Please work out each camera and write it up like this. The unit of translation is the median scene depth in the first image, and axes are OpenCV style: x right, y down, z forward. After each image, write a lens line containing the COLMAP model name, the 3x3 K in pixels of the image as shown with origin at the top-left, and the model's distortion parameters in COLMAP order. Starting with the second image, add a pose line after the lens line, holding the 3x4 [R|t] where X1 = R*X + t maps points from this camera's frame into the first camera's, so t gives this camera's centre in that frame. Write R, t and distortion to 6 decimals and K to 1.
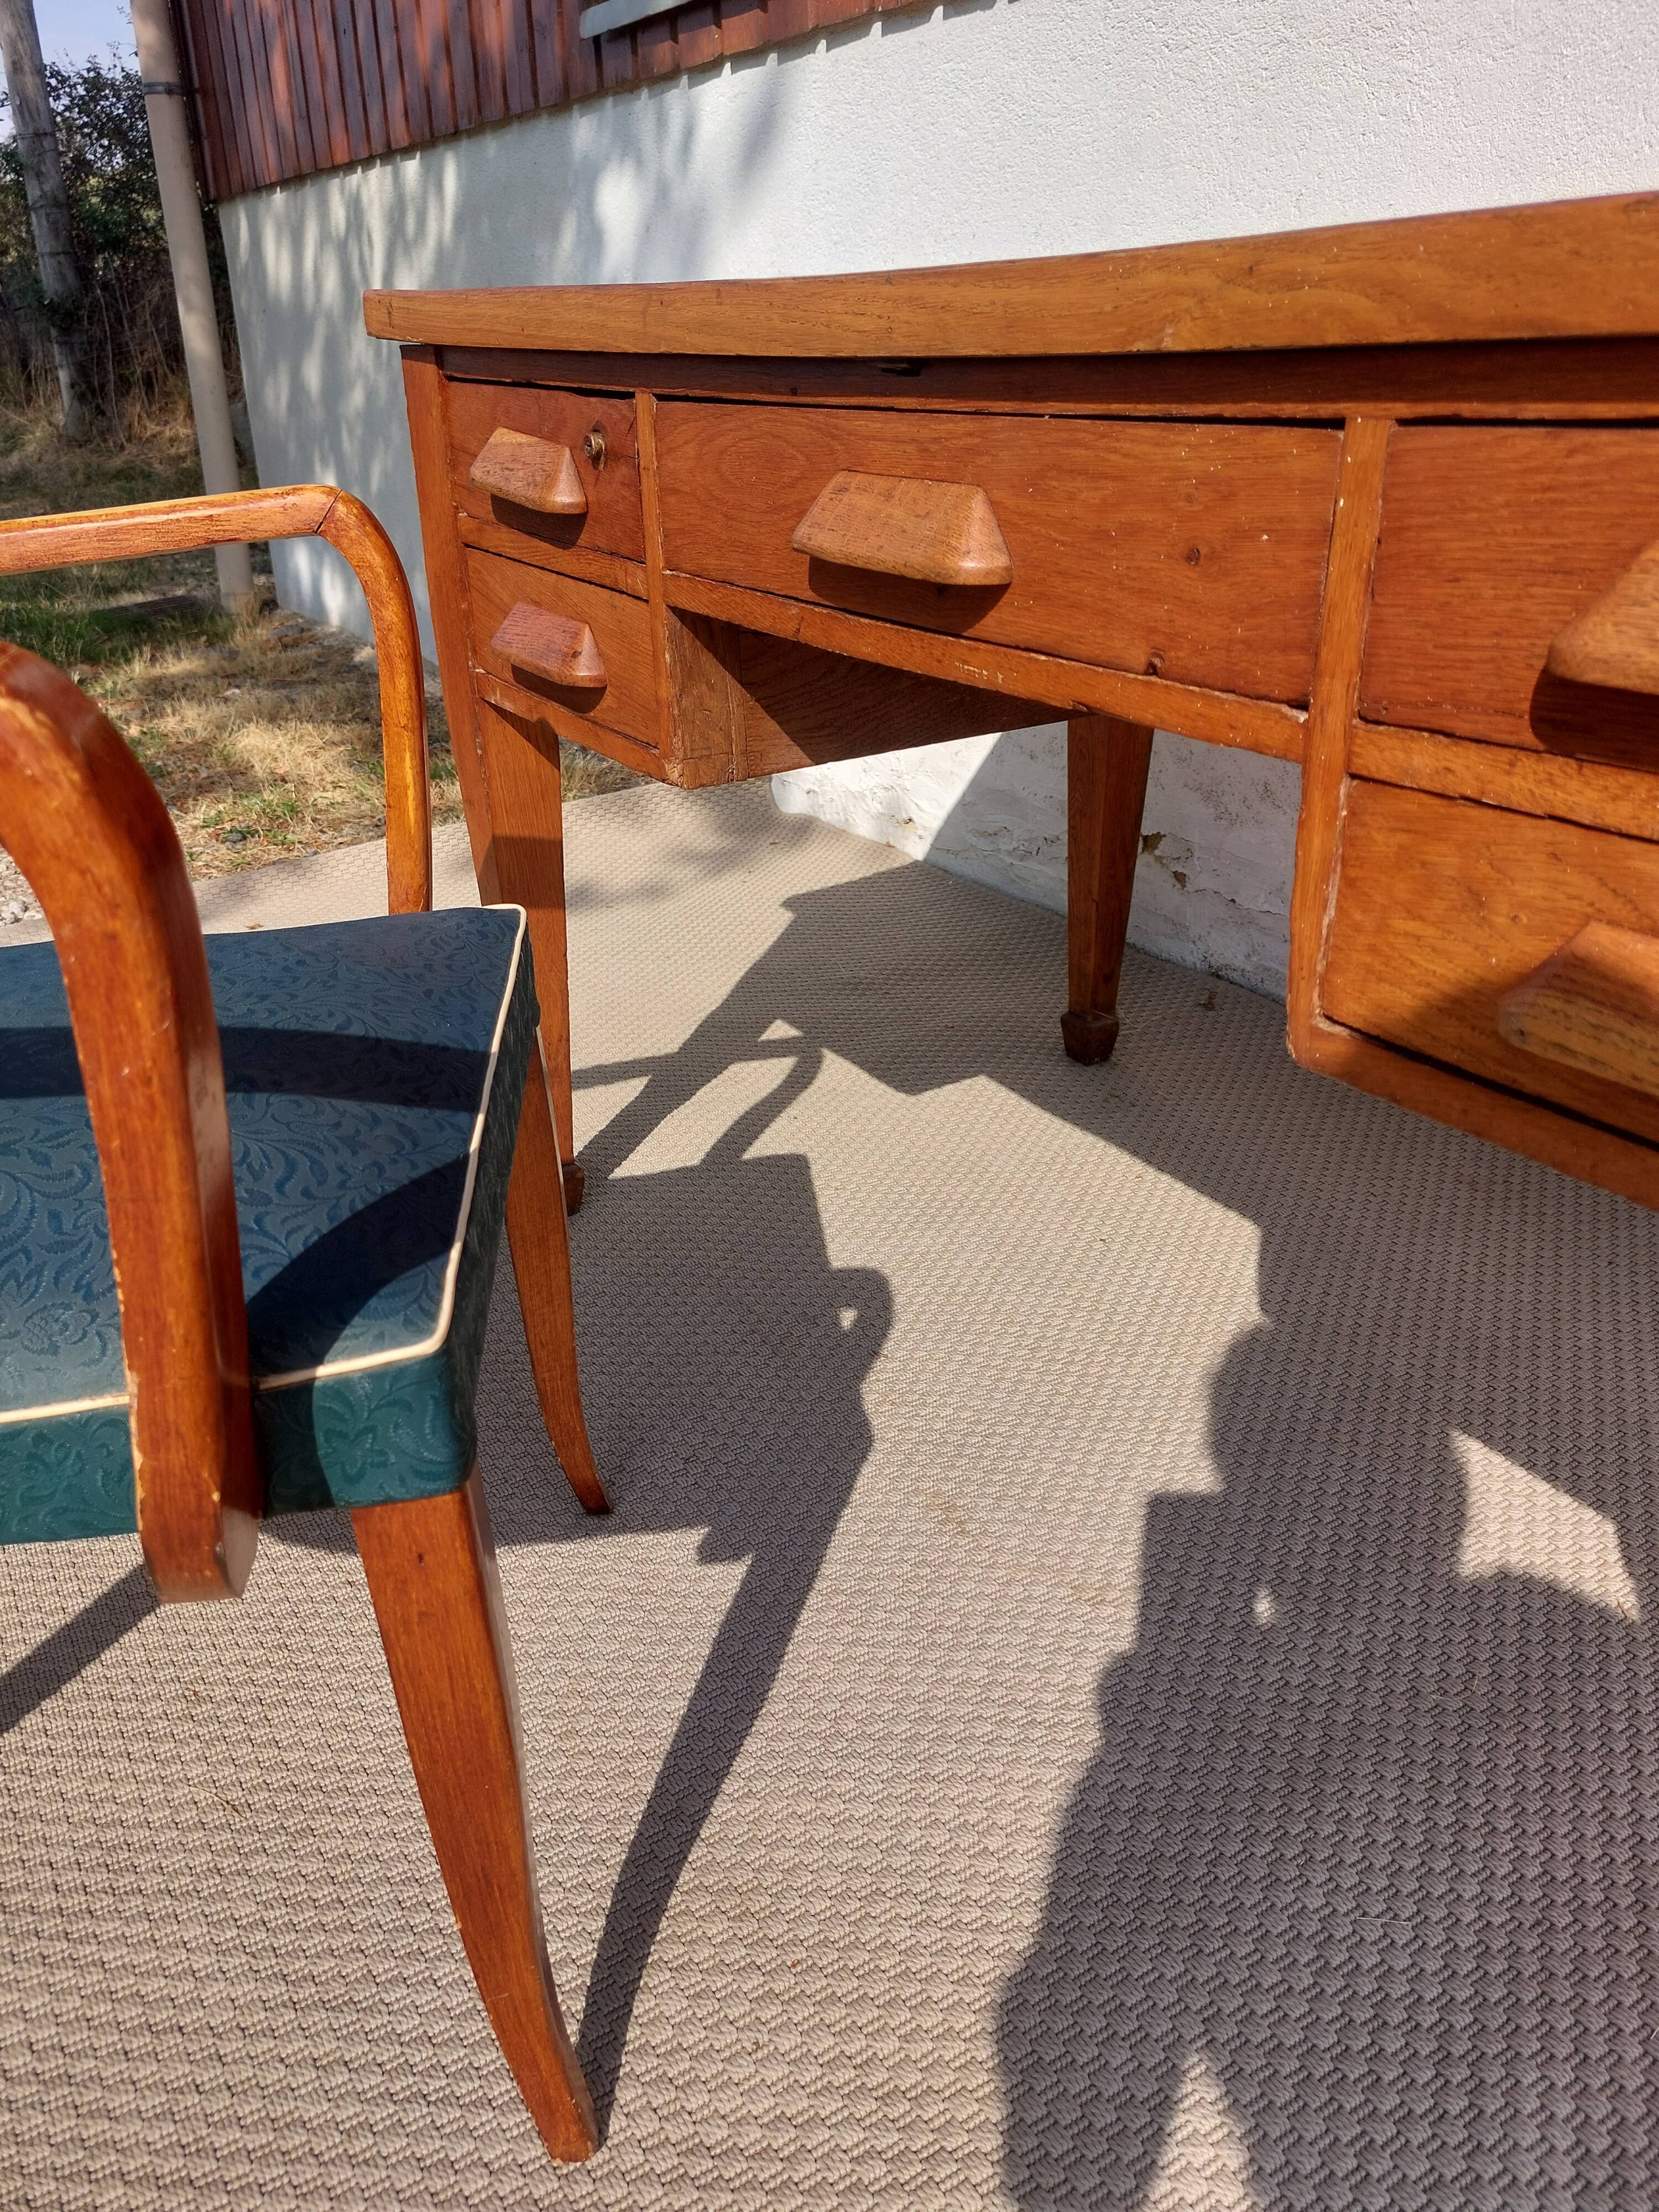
lens RADIAL K [[1623.4, 0, 824.3], [0, 1623.4, 1134.4], [0, 0, 1]] dist [0.053343, -0.067423]
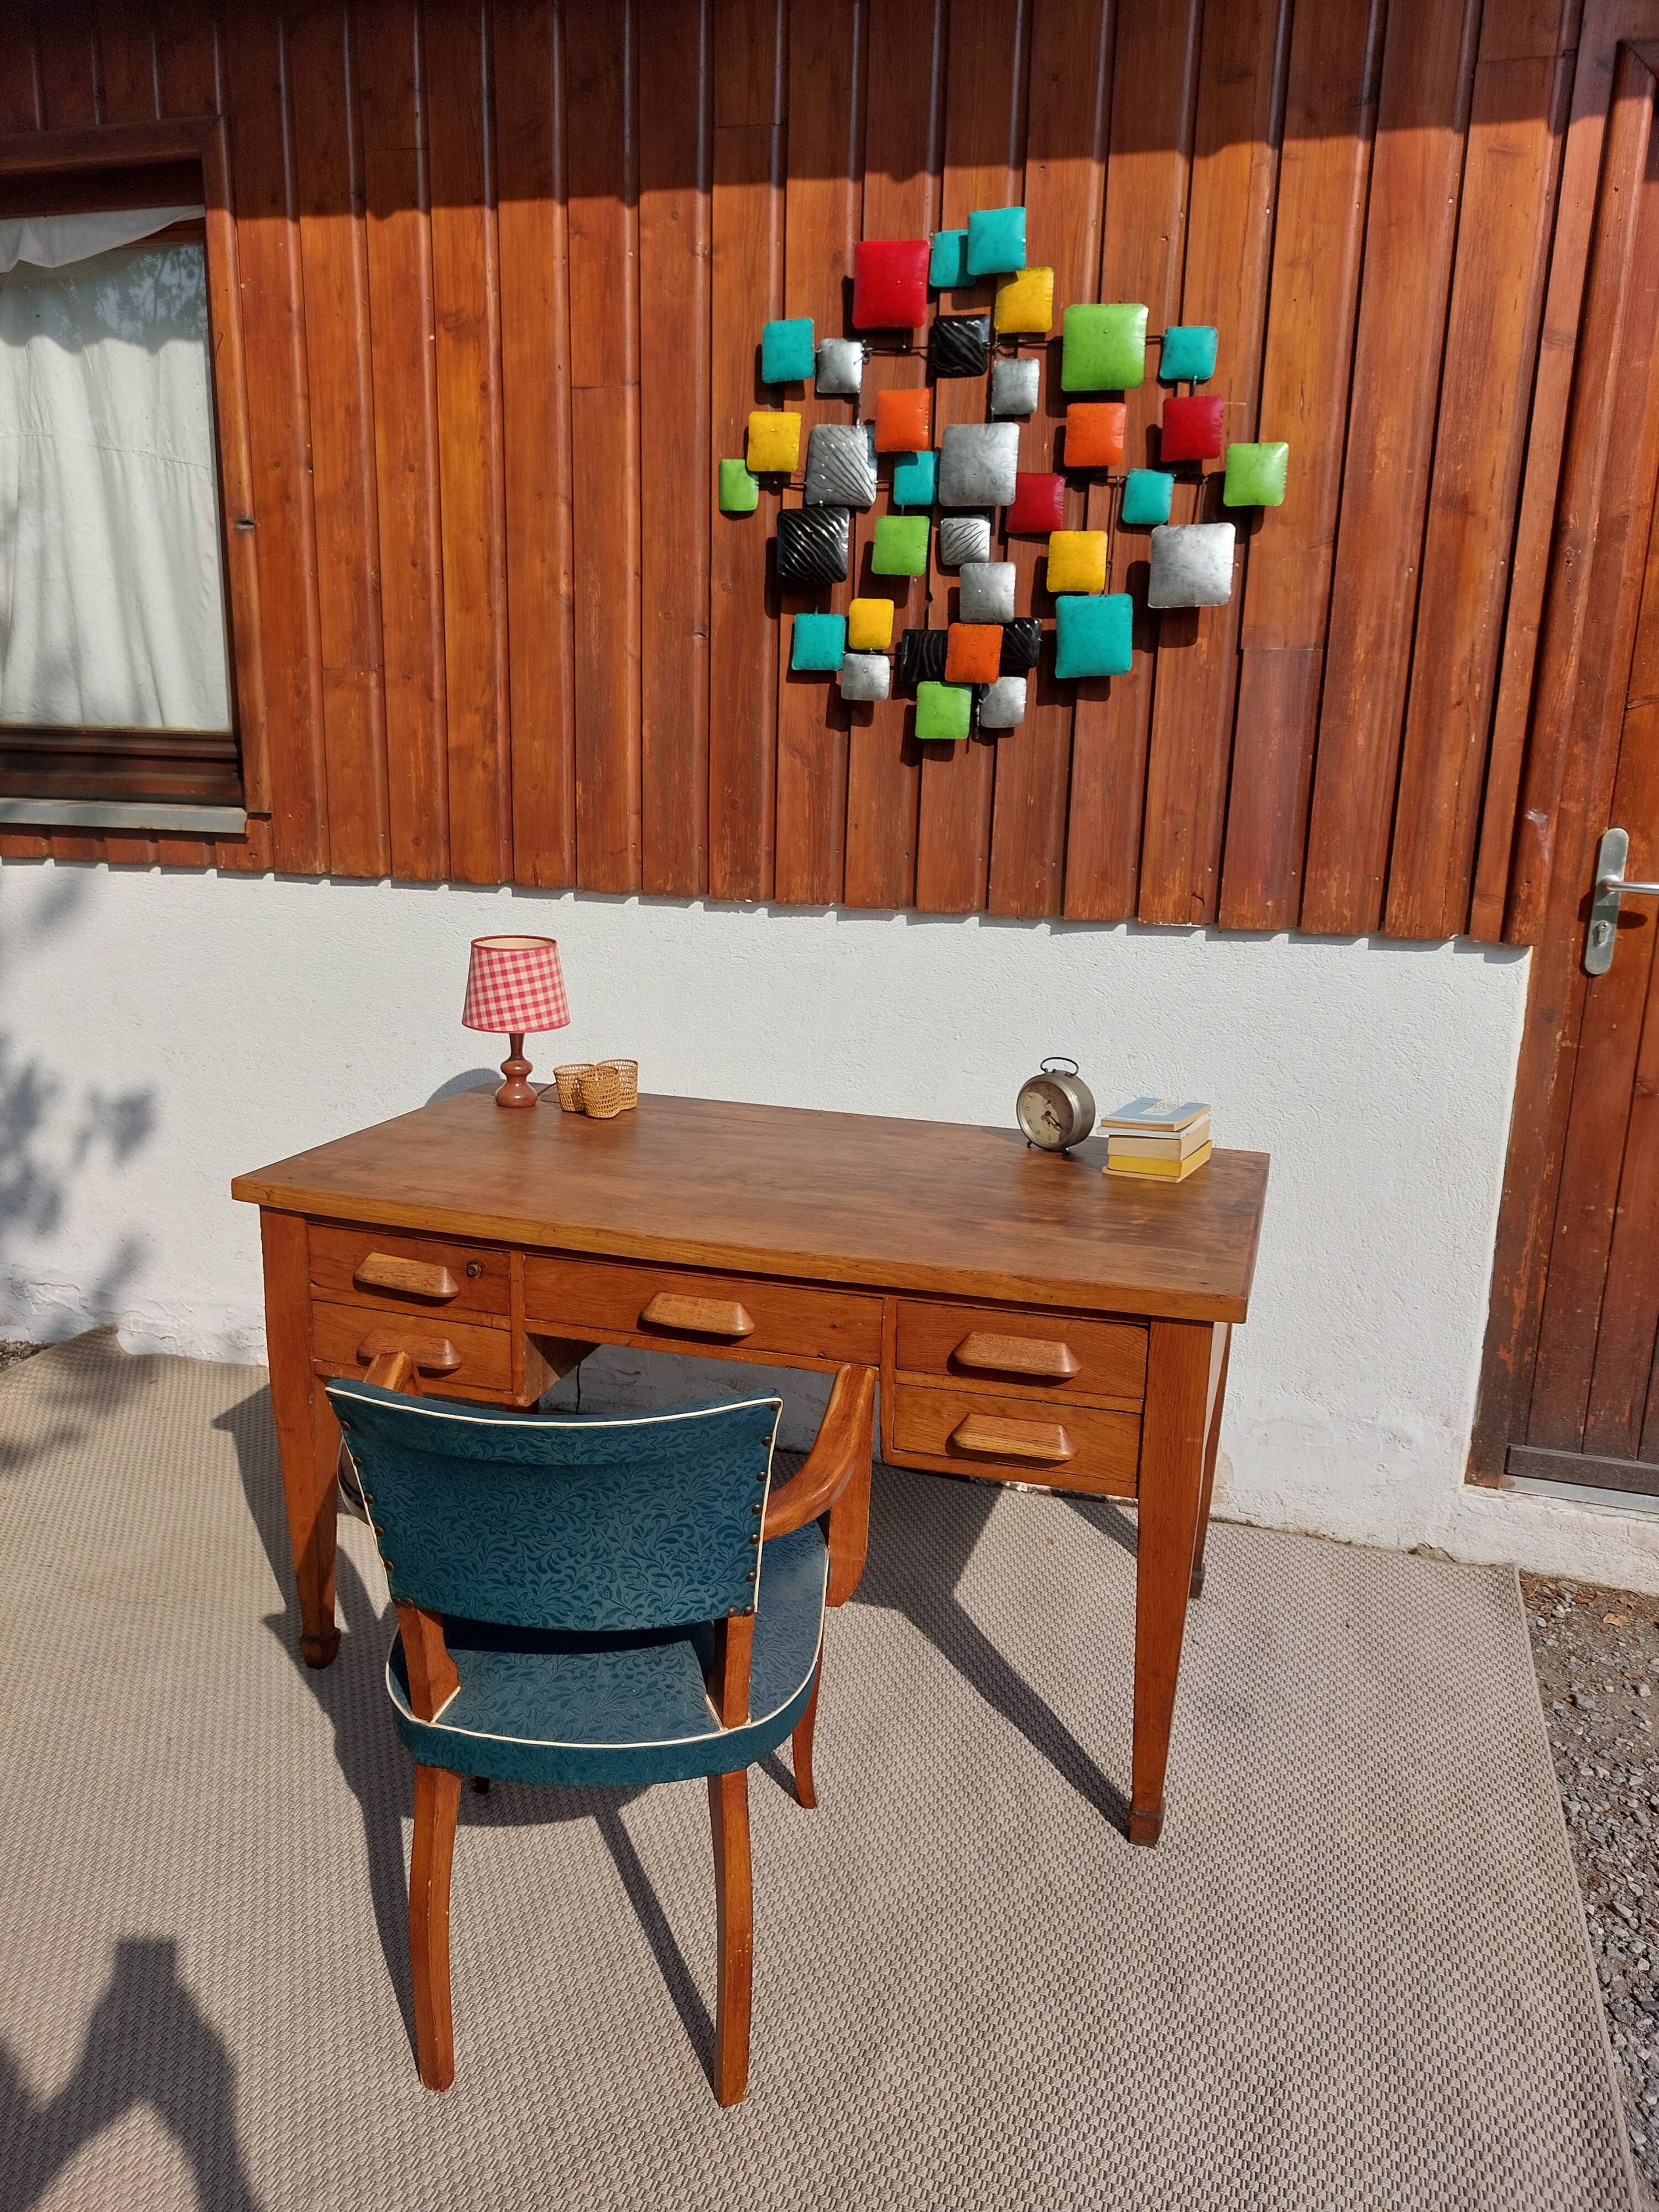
lens RADIAL K [[1623.4, 0, 831.0], [0, 1623.4, 1096.5], [0, 0, 1]] dist [0.053343, -0.067423]
pose [[0.754647, -0.111249, 0.646631, -1.929629], [0.254995, 0.957778, -0.132809, -0.361012], [-0.604554, 0.265112, 0.751152, -1.702005]]
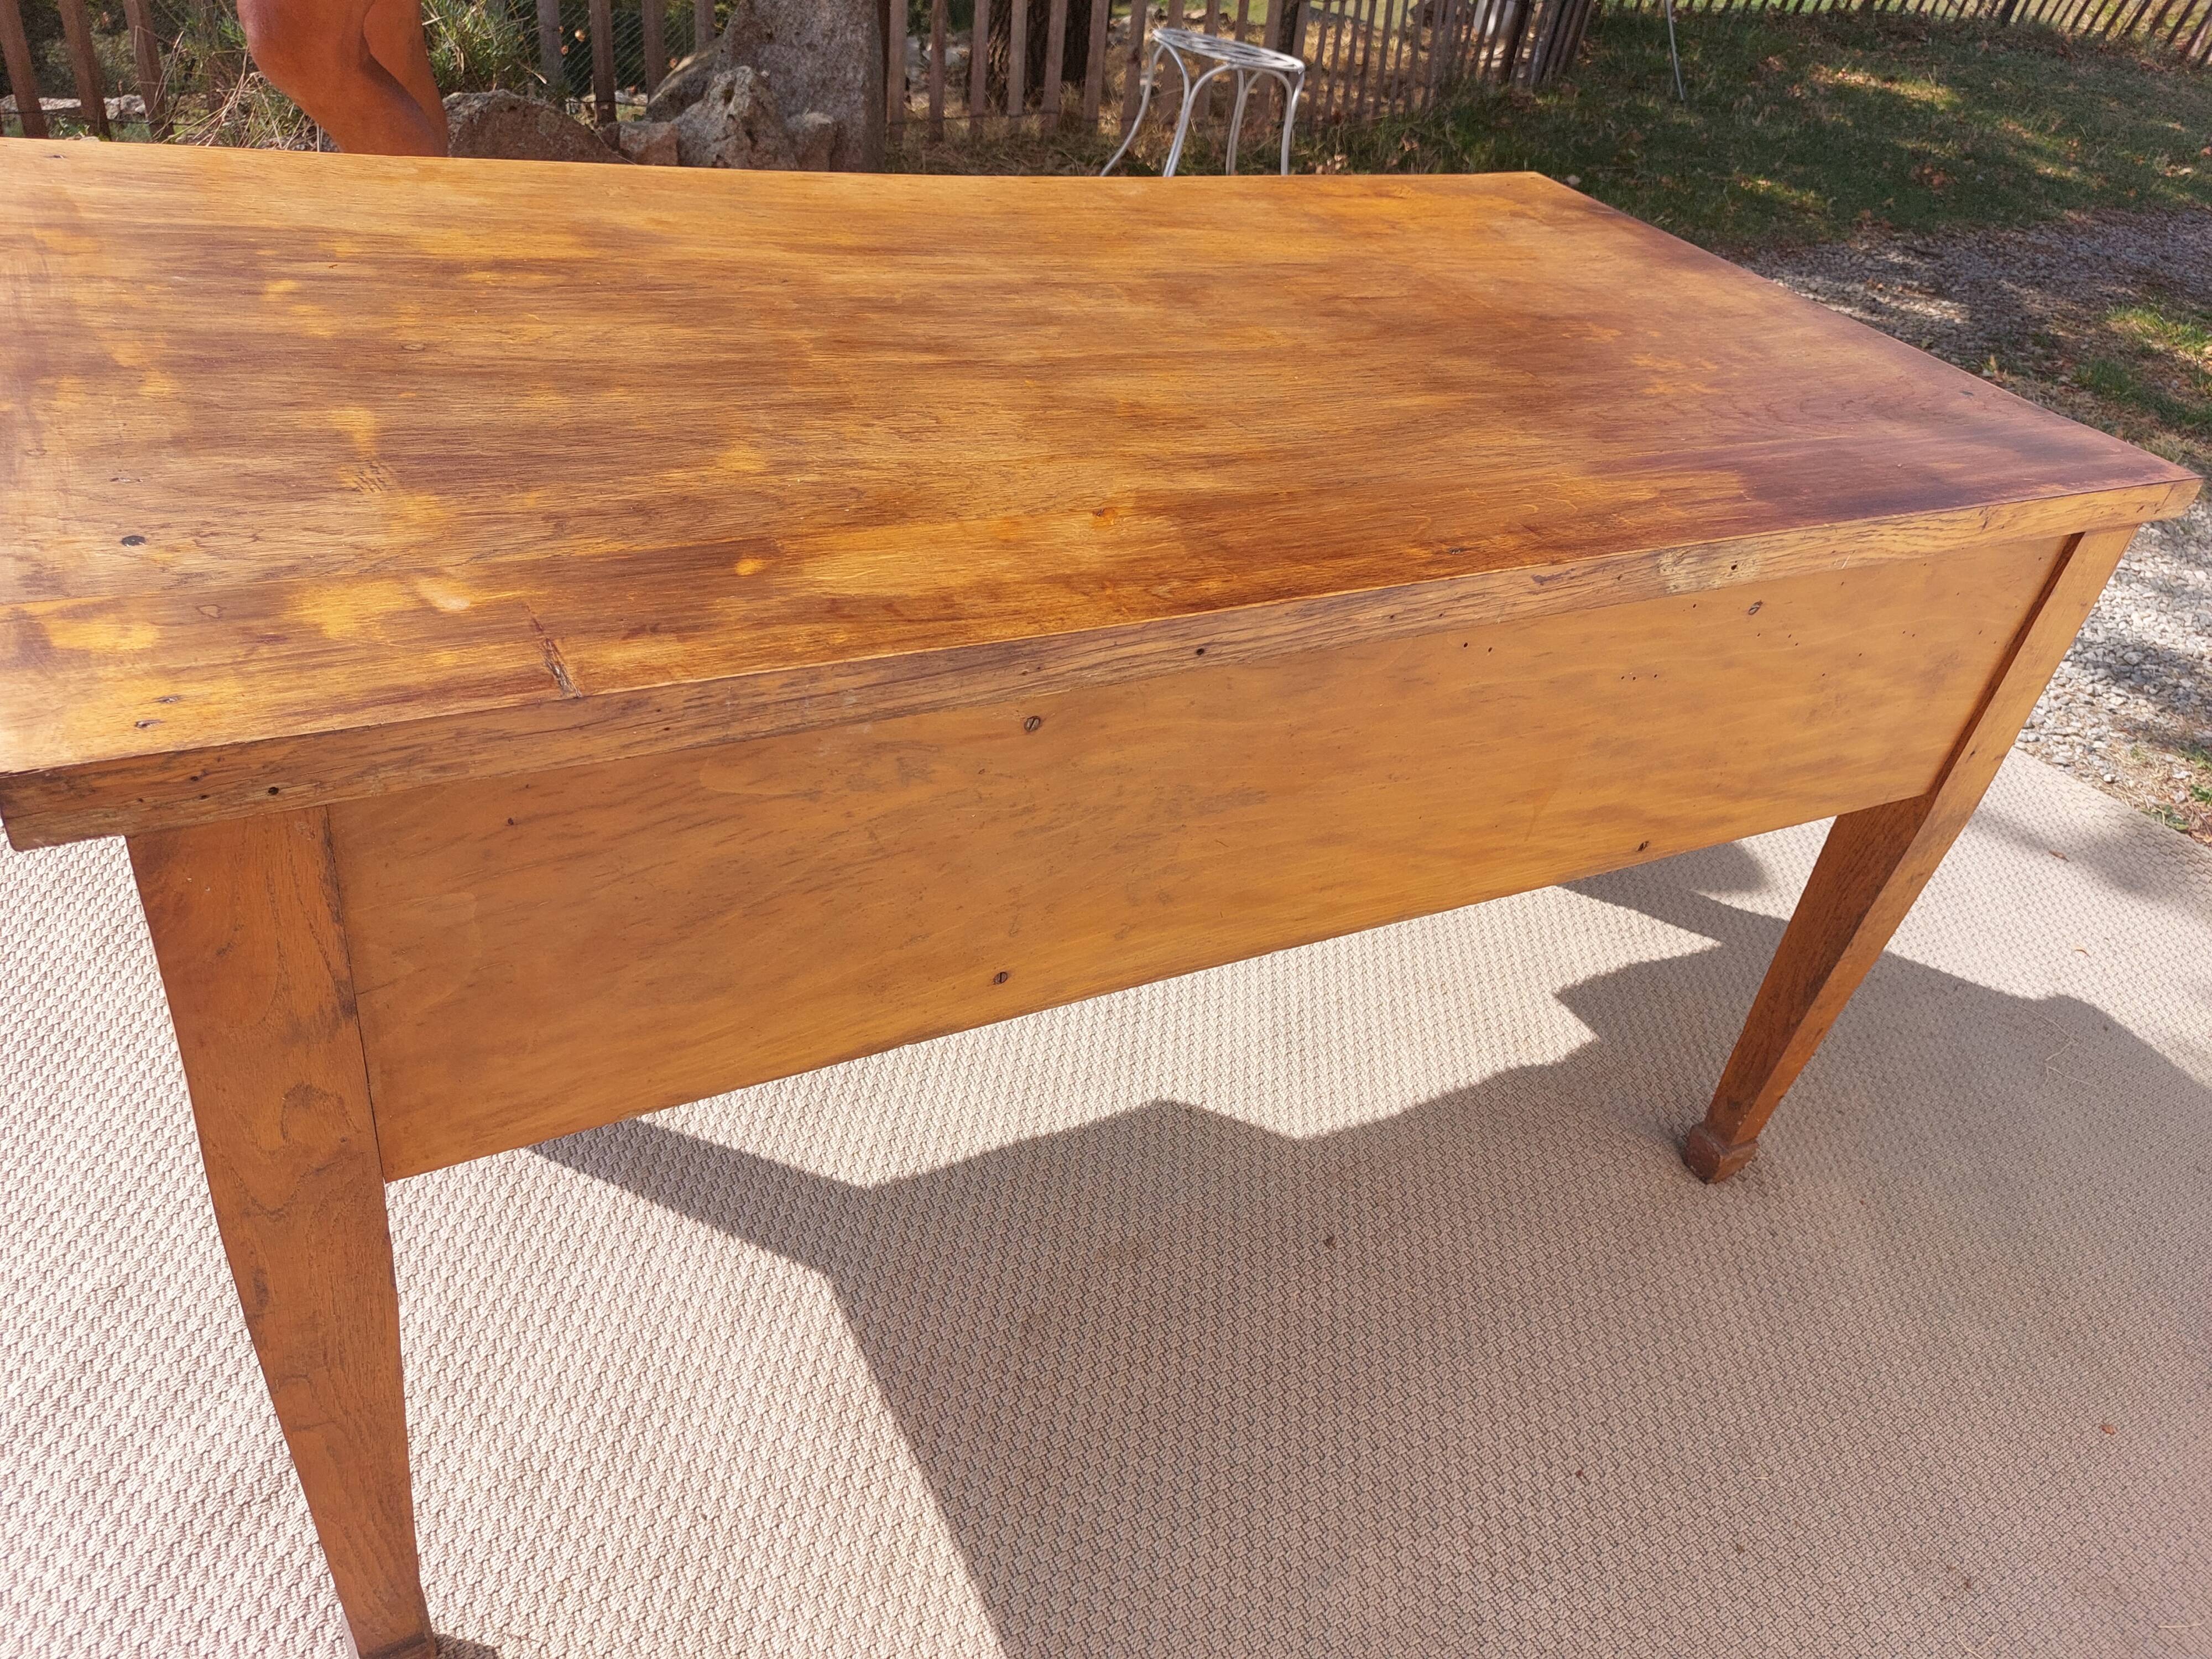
lens RADIAL K [[1604.2, 0, 1088.2], [0, 1604.2, 829.8], [0, 0, 1]] dist [0.014849, 0.001005]
pose [[-0.061833, 0.589487, -0.805408, 2.381783], [-0.562787, 0.645842, 0.515905, -1.294720], [0.824286, 0.485173, 0.291822, 1.105883]]
